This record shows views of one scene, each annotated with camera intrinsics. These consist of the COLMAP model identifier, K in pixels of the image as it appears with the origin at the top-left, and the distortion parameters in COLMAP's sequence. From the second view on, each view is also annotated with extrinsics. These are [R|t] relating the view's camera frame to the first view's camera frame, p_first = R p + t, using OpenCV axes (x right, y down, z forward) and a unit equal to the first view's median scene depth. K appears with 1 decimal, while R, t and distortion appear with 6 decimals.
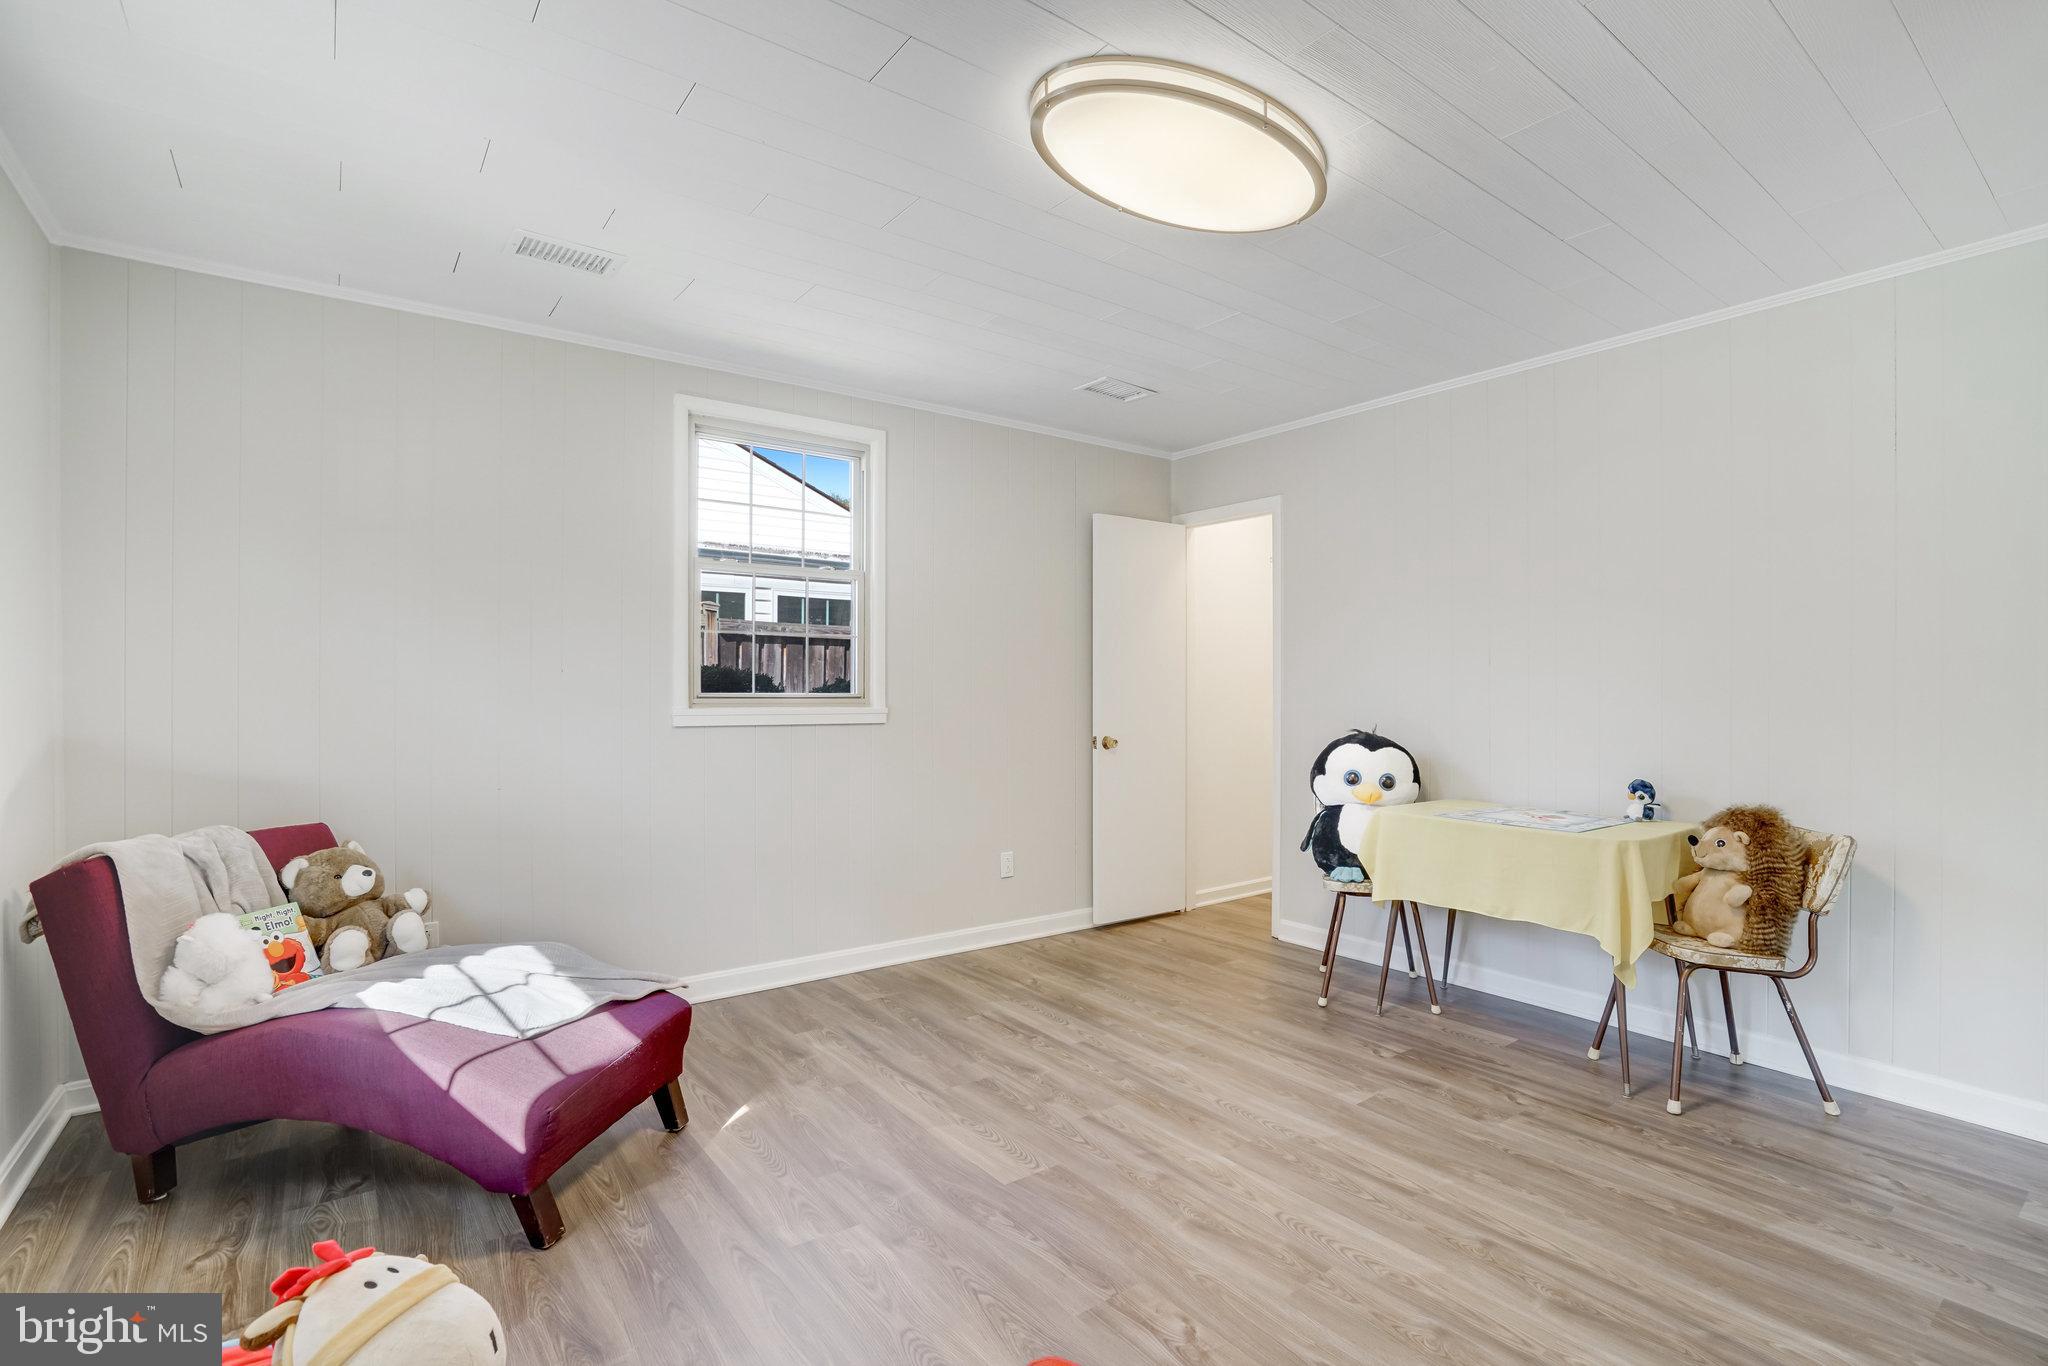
lens RADIAL K [[956.0, 0, 1016.8], [0, 956.0, 691.9], [0, 0, 1]] dist [-0.029893, 0.018533]
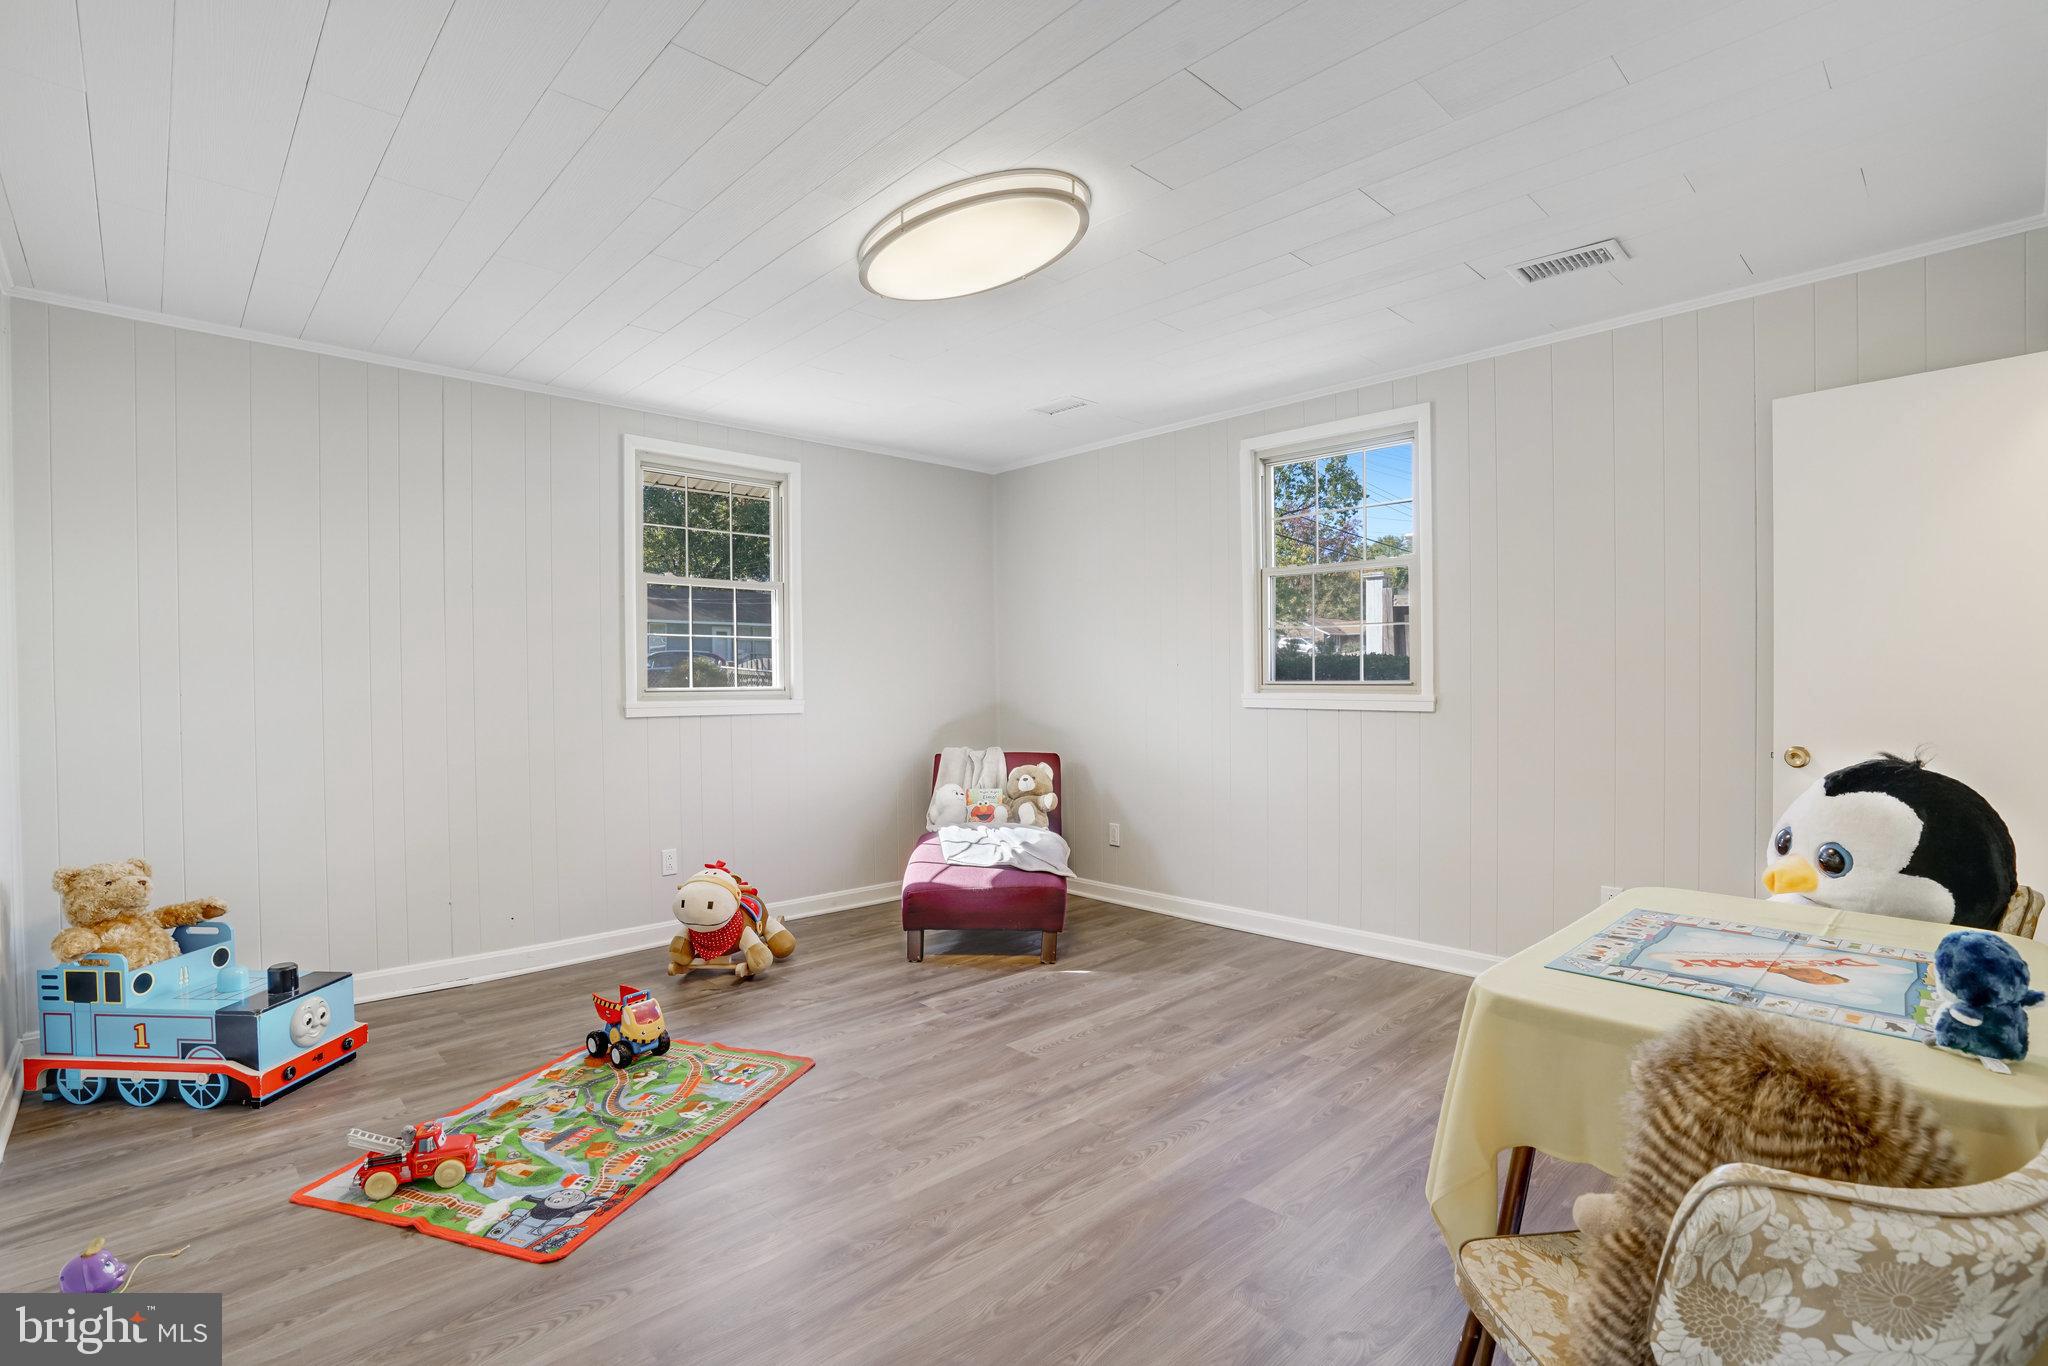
lens RADIAL K [[956.0, 0, 1016.8], [0, 956.0, 691.9], [0, 0, 1]] dist [-0.029893, 0.018533]
pose [[0.112939, 0.008278, -0.993567, 1.004840], [0.008098, 0.999924, 0.009251, 0.000572], [0.993569, -0.009091, 0.112863, 0.649490]]
